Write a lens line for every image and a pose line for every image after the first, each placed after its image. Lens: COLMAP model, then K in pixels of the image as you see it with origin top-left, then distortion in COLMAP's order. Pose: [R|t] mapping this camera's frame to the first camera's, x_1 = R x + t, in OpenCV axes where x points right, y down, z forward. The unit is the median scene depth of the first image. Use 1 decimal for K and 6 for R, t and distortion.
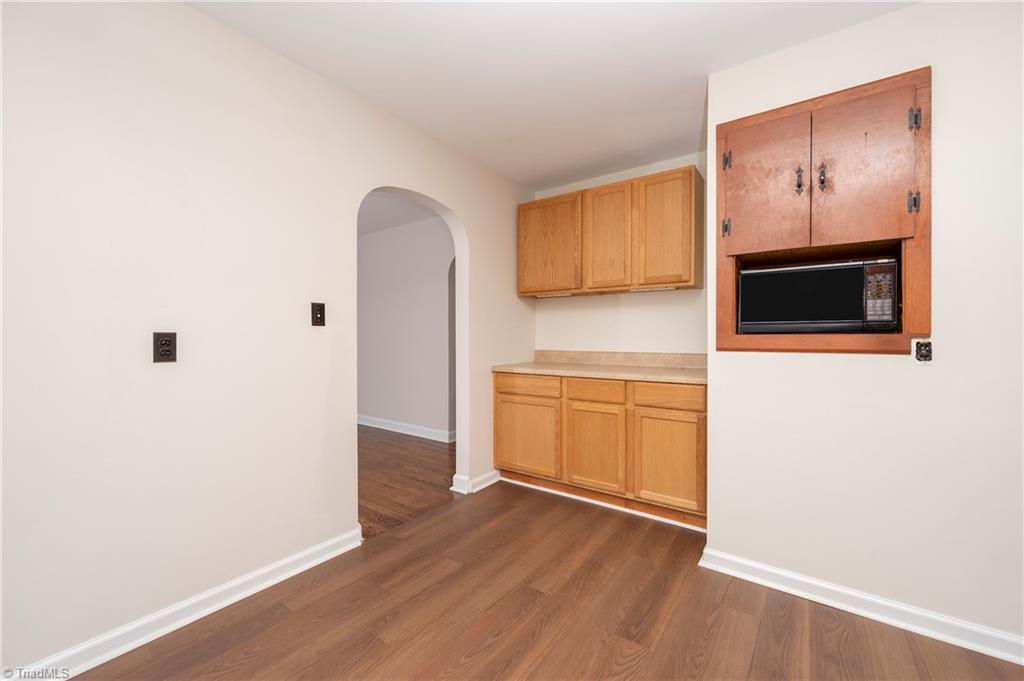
lens RADIAL K [[415.8, 0, 511.3], [0, 415.8, 344.6], [0, 0, 1]] dist [-0.001731, -0.000179]
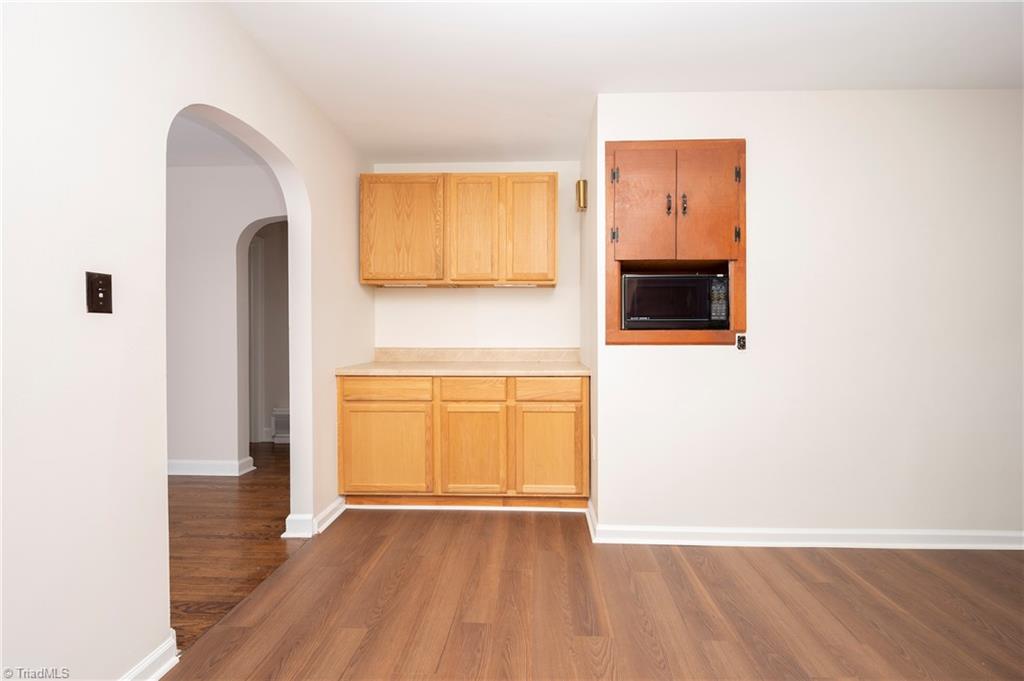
lens RADIAL K [[422.5, 0, 516.7], [0, 422.5, 338.5], [0, 0, 1]] dist [-0.002746, -0.000254]
pose [[0.824773, -0.008193, 0.565404, -0.292849], [0.010833, 0.999940, -0.001312, -0.002614], [-0.565360, 0.007207, 0.824813, 0.176615]]
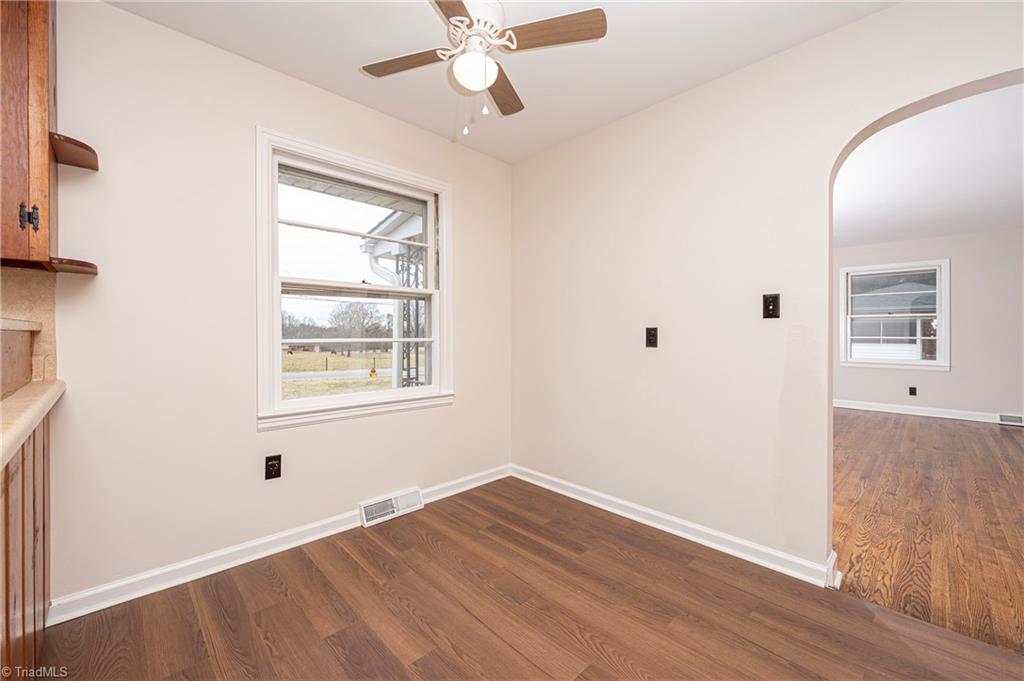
lens RADIAL K [[412.7, 0, 501.9], [0, 412.7, 331.1], [0, 0, 1]] dist [0.000214, 0.000080]
pose [[-0.182459, -0.002093, -0.983211, 0.534388], [-0.014889, 0.999889, 0.000634, -0.006205], [0.983101, 0.014755, -0.182470, 0.520391]]
